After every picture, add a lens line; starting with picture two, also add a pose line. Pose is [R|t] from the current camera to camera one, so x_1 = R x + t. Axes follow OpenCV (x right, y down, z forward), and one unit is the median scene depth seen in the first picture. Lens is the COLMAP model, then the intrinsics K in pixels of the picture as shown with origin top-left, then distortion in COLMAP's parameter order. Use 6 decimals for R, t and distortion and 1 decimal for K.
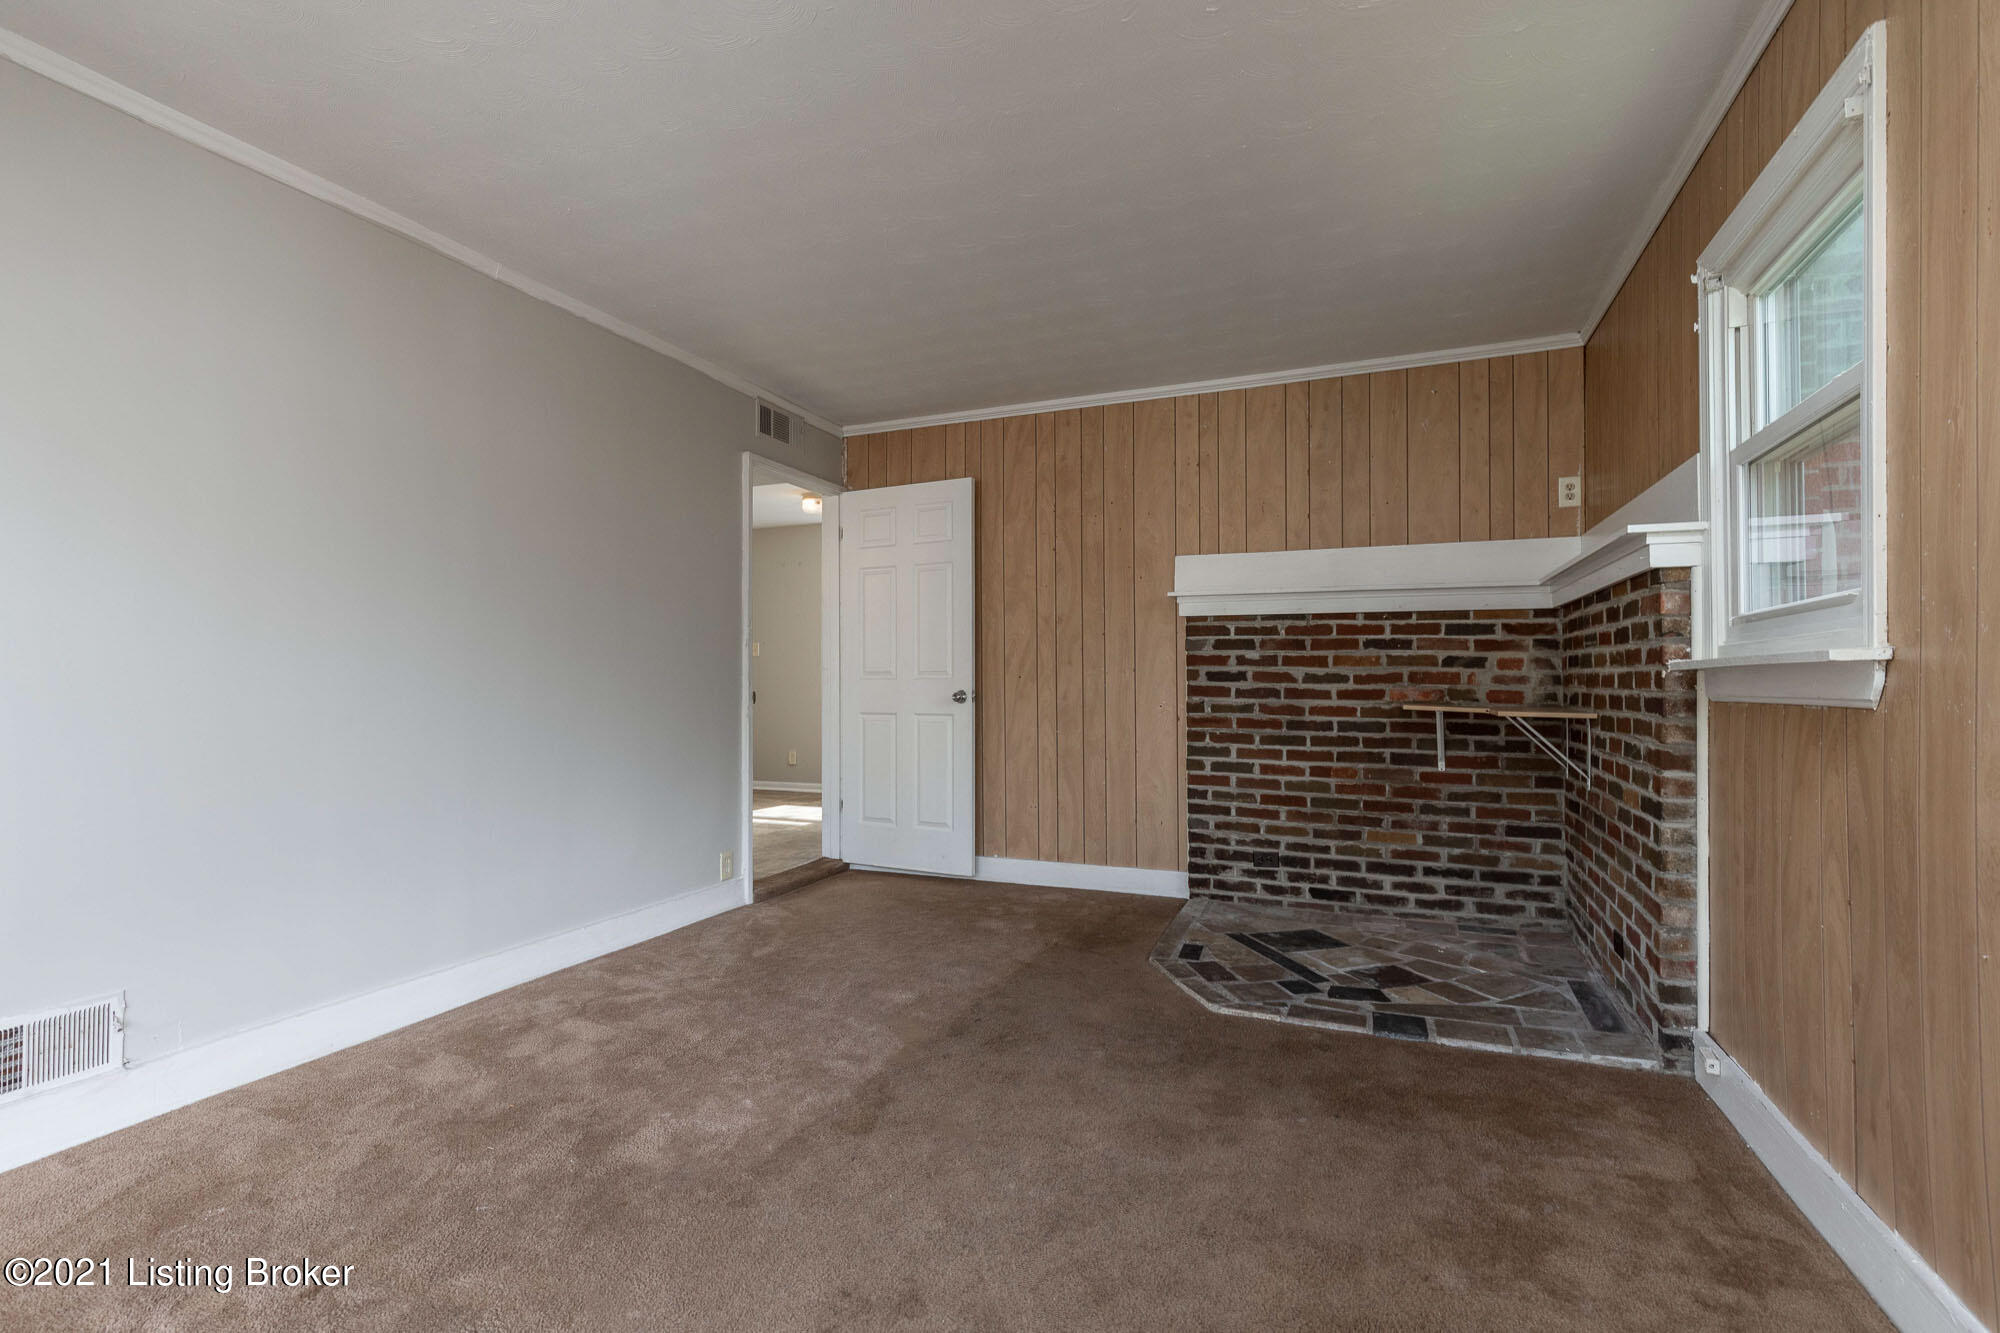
lens RADIAL K [[897.5, 0, 999.0], [0, 897.5, 672.6], [0, 0, 1]] dist [0.004800, -0.001514]
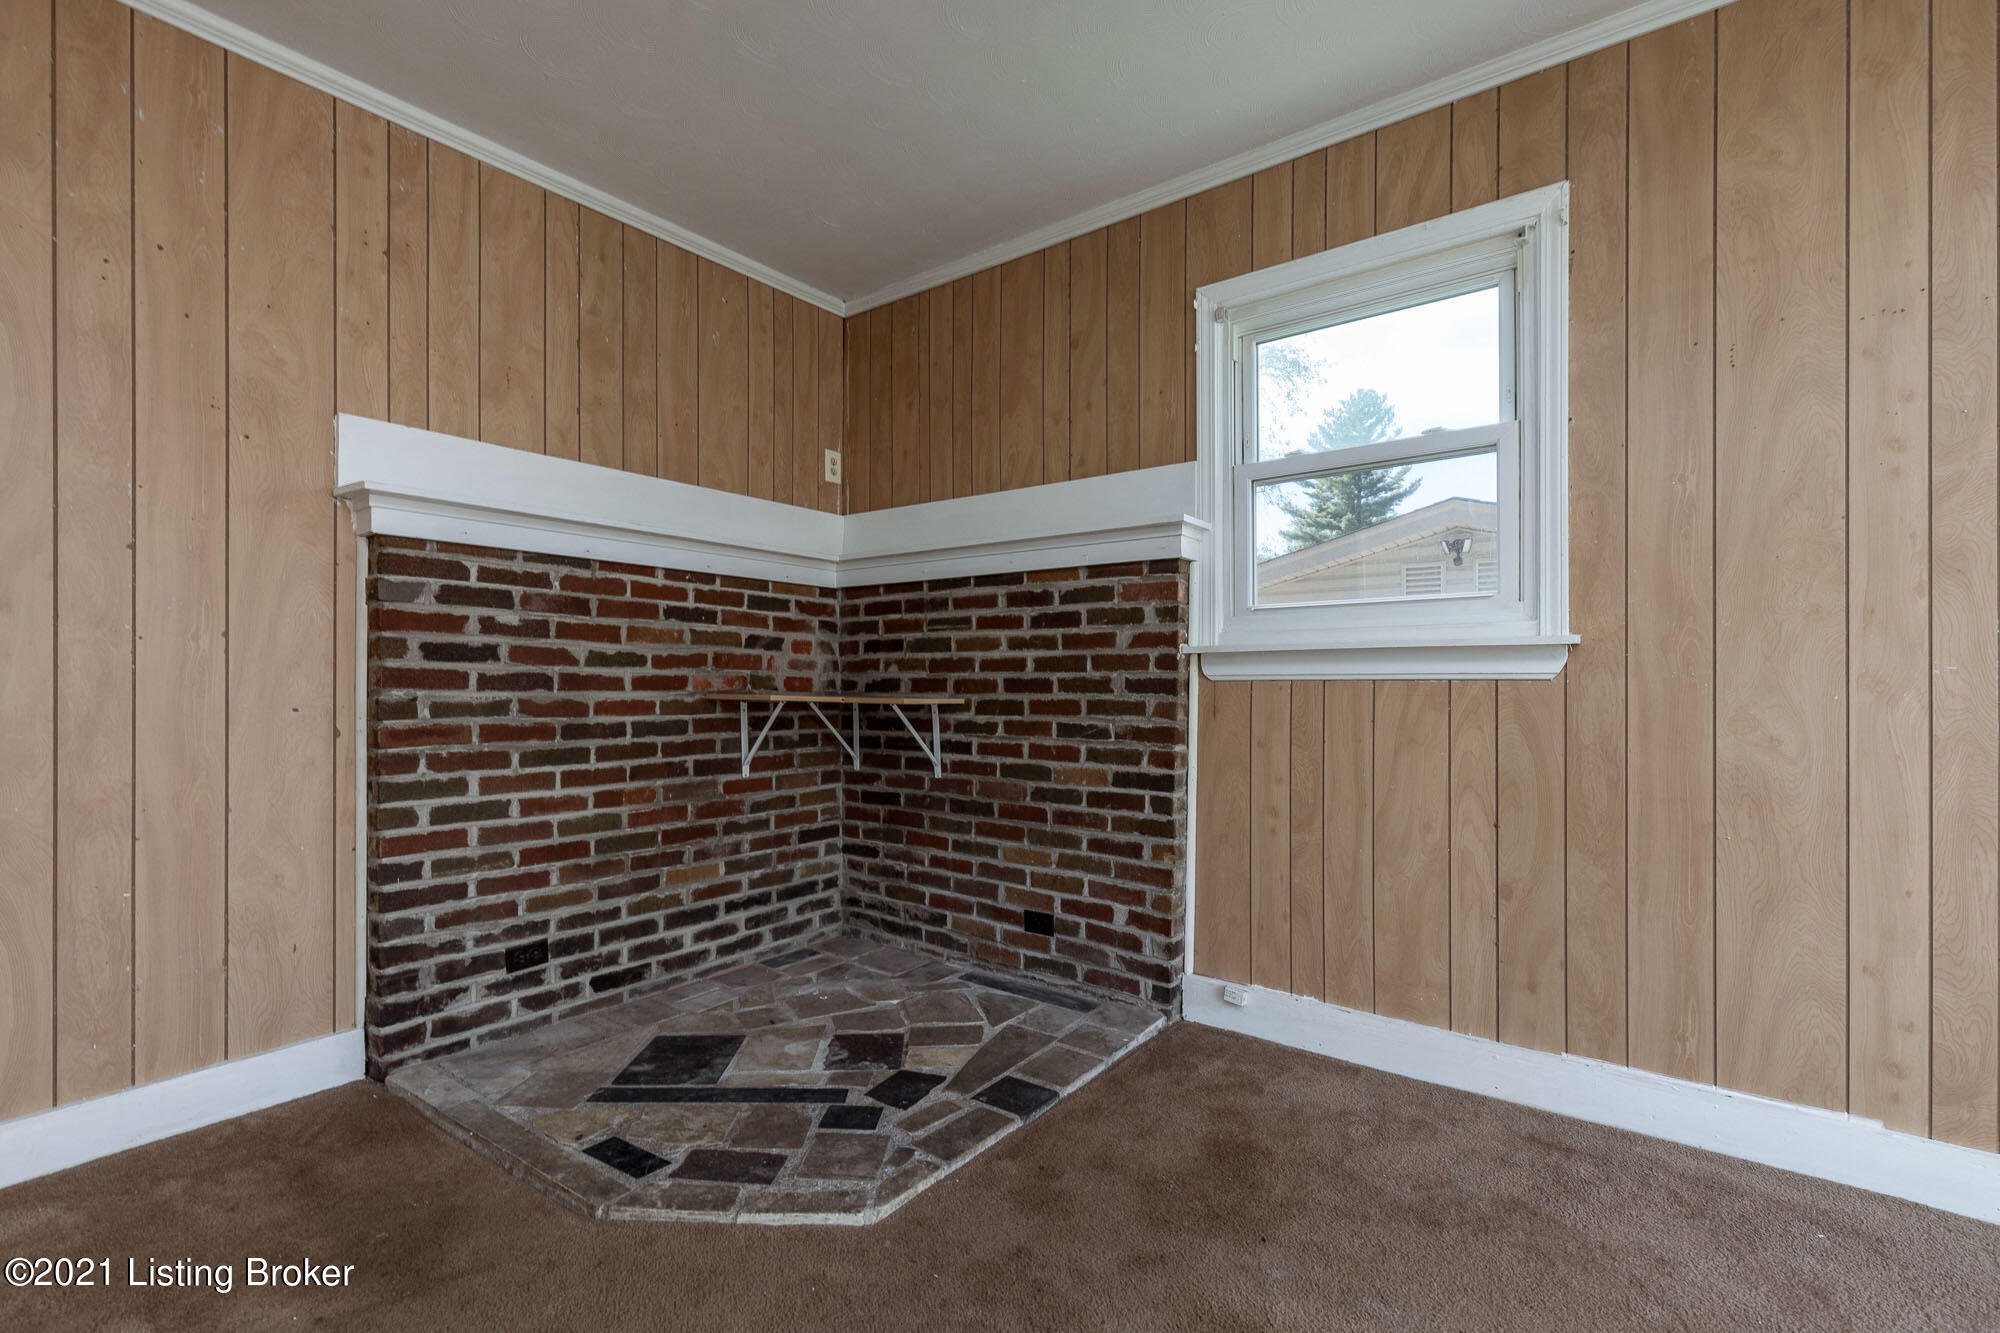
lens RADIAL K [[897.5, 0, 995.5], [0, 897.5, 677.2], [0, 0, 1]] dist [0.004800, -0.001514]
pose [[0.254562, 0.003292, 0.967051, -0.224655], [-0.010806, 0.999941, -0.000560, 0.017819], [-0.966996, -0.010308, 0.254582, 0.576769]]
